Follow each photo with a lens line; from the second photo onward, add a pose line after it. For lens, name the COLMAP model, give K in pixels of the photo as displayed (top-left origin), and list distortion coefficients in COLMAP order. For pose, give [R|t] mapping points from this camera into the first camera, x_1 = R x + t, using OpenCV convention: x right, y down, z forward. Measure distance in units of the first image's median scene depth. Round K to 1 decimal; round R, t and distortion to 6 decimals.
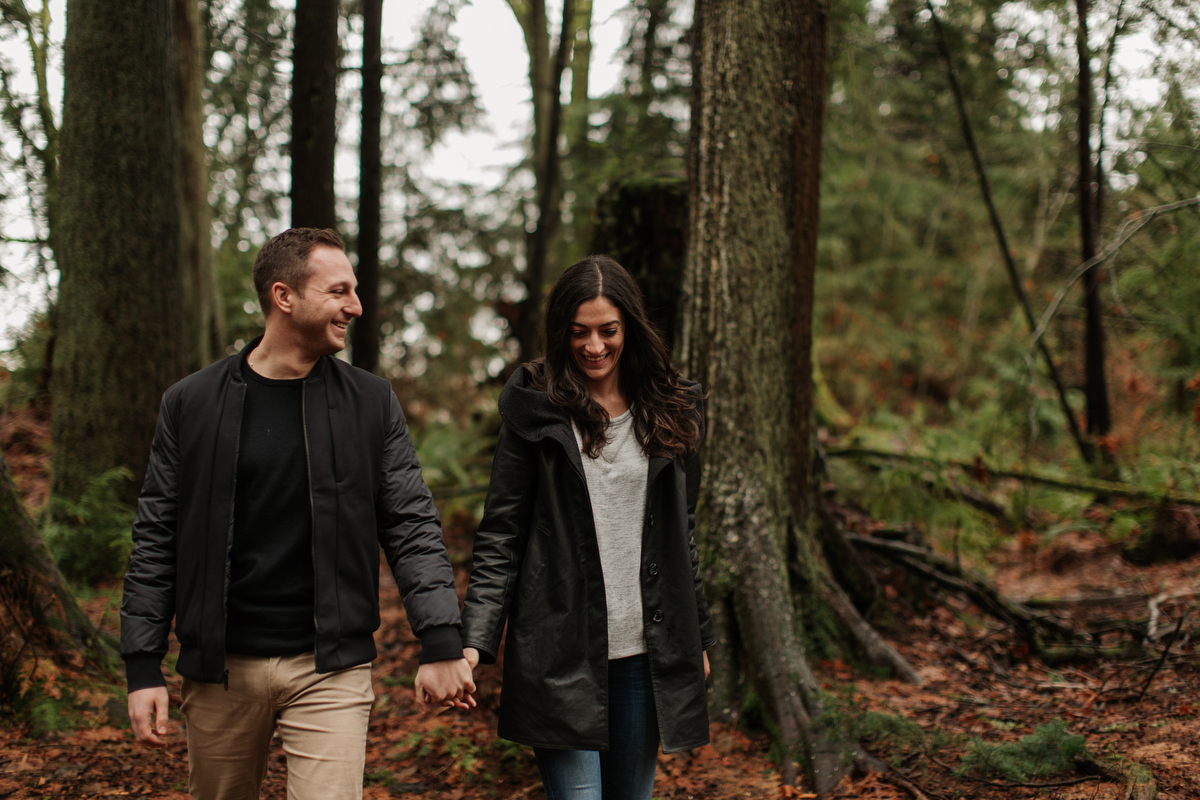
lens RADIAL K [[1711.4, 0, 600.0], [0, 1711.4, 400.0], [0, 0, 1]] dist [0.029155, -0.071597]
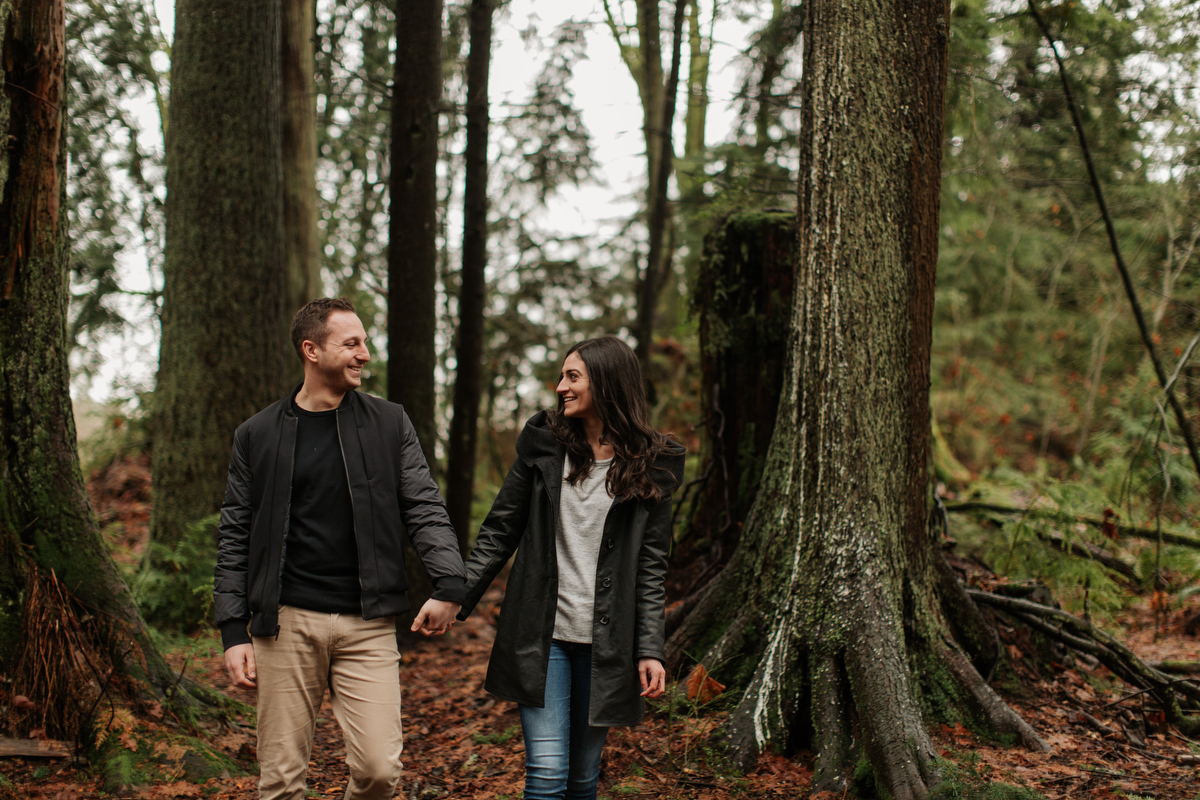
lens RADIAL K [[1711.4, 0, 600.0], [0, 1711.4, 400.0], [0, 0, 1]] dist [0.029155, -0.071597]
pose [[0.997740, 0.005484, -0.066970, 0.005511], [-0.007651, 0.999454, -0.032146, 0.006026], [0.066757, 0.032586, 0.997237, 0.046187]]
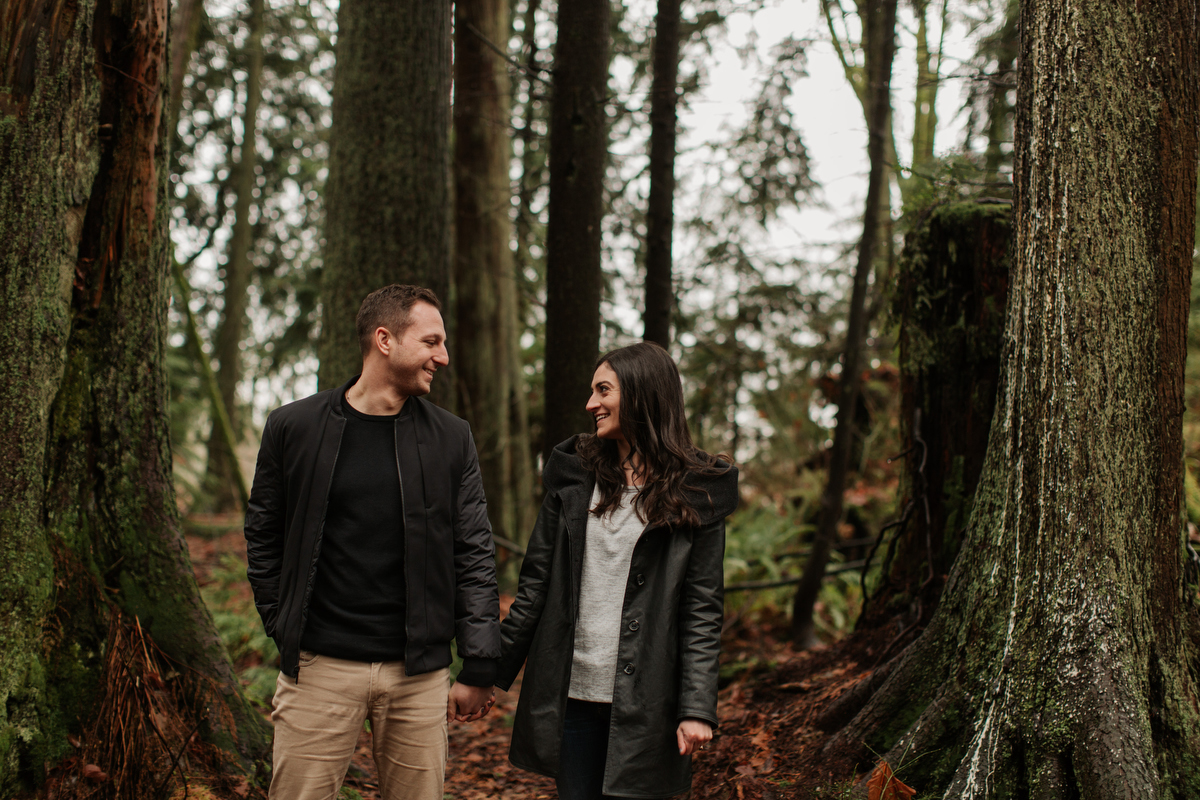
lens RADIAL K [[1720.1, 0, 598.1], [0, 1720.1, 392.5], [0, 0, 1]] dist [0.012568, 0.005673]
pose [[0.980105, 0.007601, -0.198332, 0.019895], [-0.018228, 0.998490, -0.051812, 0.002639], [0.197639, 0.054396, 0.978764, 0.191072]]
